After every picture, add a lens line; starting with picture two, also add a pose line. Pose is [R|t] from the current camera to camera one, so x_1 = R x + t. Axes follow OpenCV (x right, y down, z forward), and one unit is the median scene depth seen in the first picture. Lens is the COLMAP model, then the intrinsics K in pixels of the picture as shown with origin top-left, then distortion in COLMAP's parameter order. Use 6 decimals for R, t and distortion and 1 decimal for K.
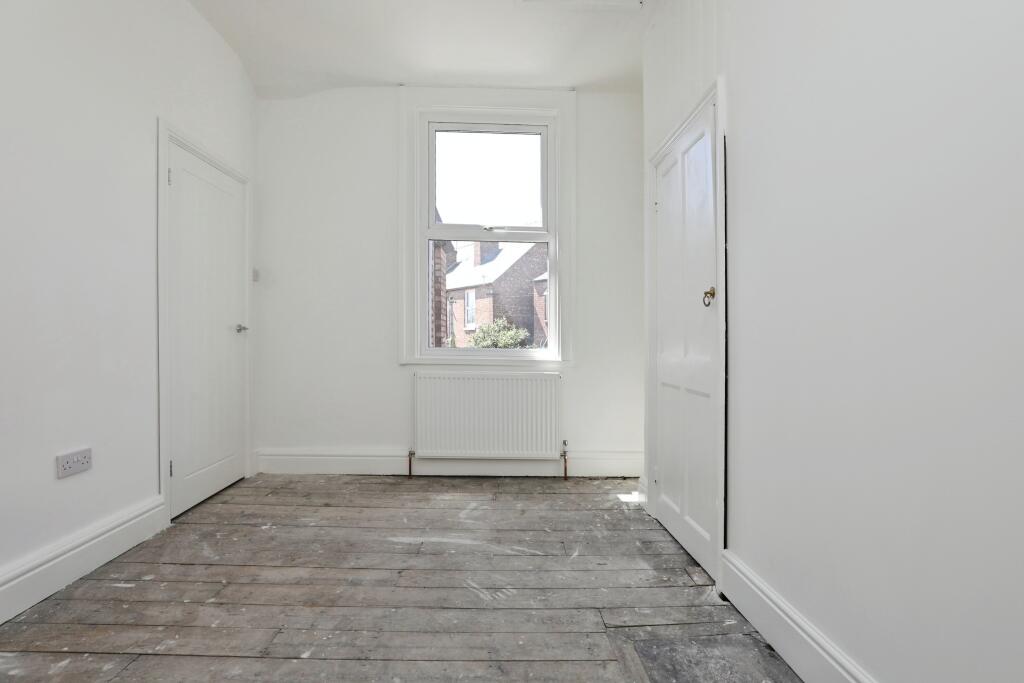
lens RADIAL K [[466.9, 0, 502.0], [0, 466.9, 340.4], [0, 0, 1]] dist [-0.011150, 0.005445]
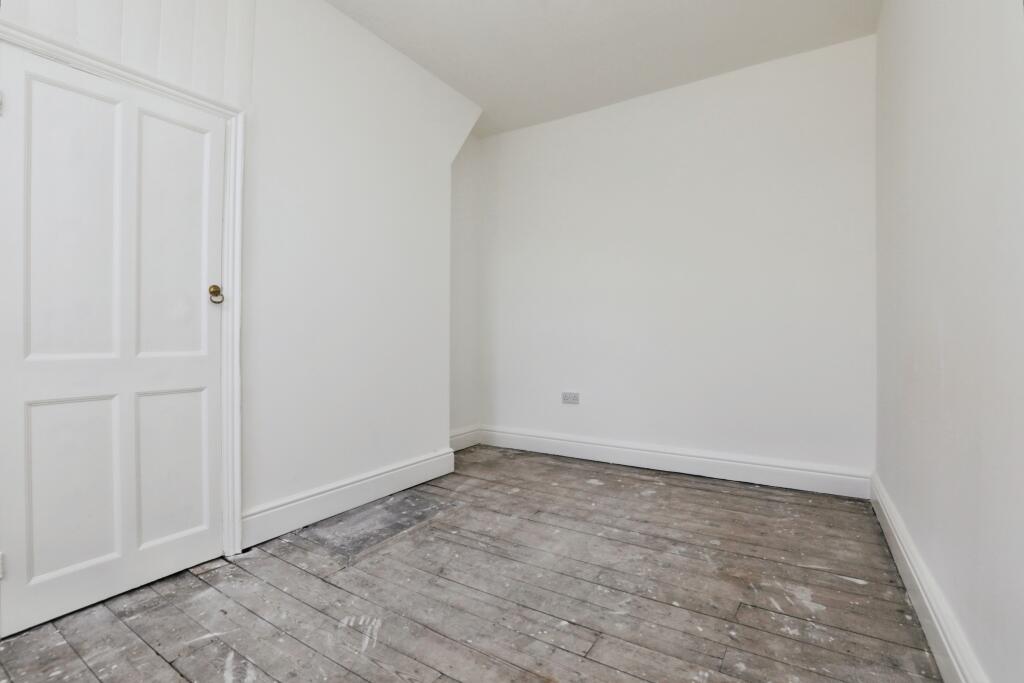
lens RADIAL K [[466.9, 0, 502.0], [0, 466.9, 340.4], [0, 0, 1]] dist [-0.011150, 0.005445]
pose [[-0.821624, -0.013432, 0.569872, -0.816199], [-0.009235, 0.999905, 0.010252, -0.011258], [-0.569955, 0.003161, -0.821670, 1.760440]]
